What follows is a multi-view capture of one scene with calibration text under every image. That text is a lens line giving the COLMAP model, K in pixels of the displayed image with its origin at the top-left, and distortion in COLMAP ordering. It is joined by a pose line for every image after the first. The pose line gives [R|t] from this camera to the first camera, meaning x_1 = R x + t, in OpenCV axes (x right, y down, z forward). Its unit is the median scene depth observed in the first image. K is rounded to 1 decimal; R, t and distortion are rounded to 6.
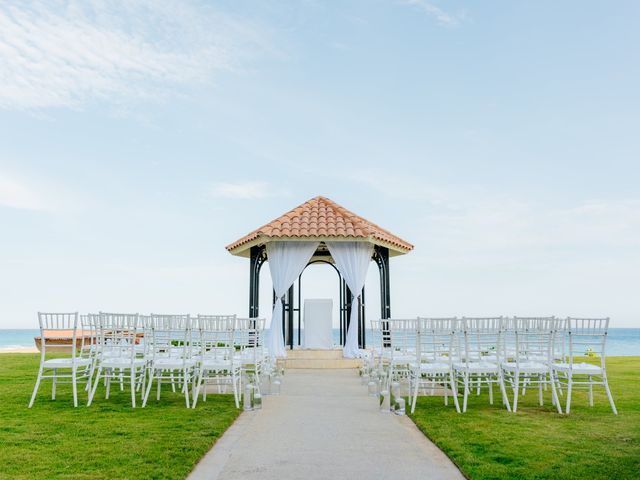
lens RADIAL K [[492.0, 0, 316.0], [0, 492.0, 238.6], [0, 0, 1]] dist [0.005758, -0.007753]
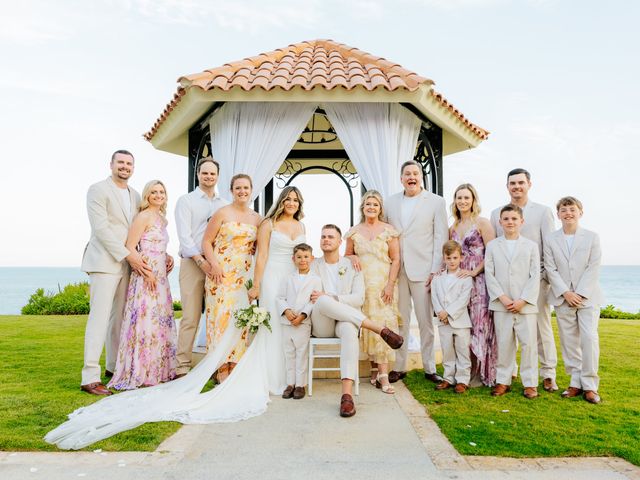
lens RADIAL K [[492.0, 0, 325.7], [0, 492.0, 233.3], [0, 0, 1]] dist [0.005758, -0.007753]
pose [[0.999932, 0.001034, 0.011640, 0.013665], [-0.002302, 0.993993, 0.109418, 0.076966], [-0.011457, -0.109437, 0.993928, 0.514960]]
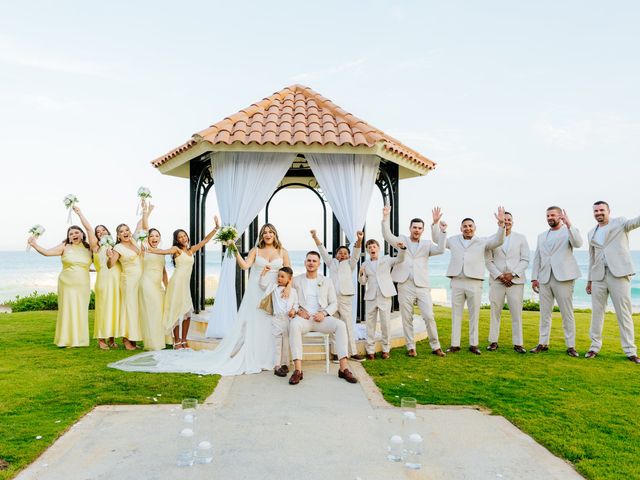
lens RADIAL K [[511.3, 0, 322.3], [0, 511.3, 240.2], [0, 0, 1]] dist [-0.000966, 0.000237]
pose [[0.998163, 0.002683, 0.060524, 0.001967], [-0.012237, 0.987355, 0.158049, 0.011724], [-0.059335, -0.158499, 0.985575, 0.348657]]
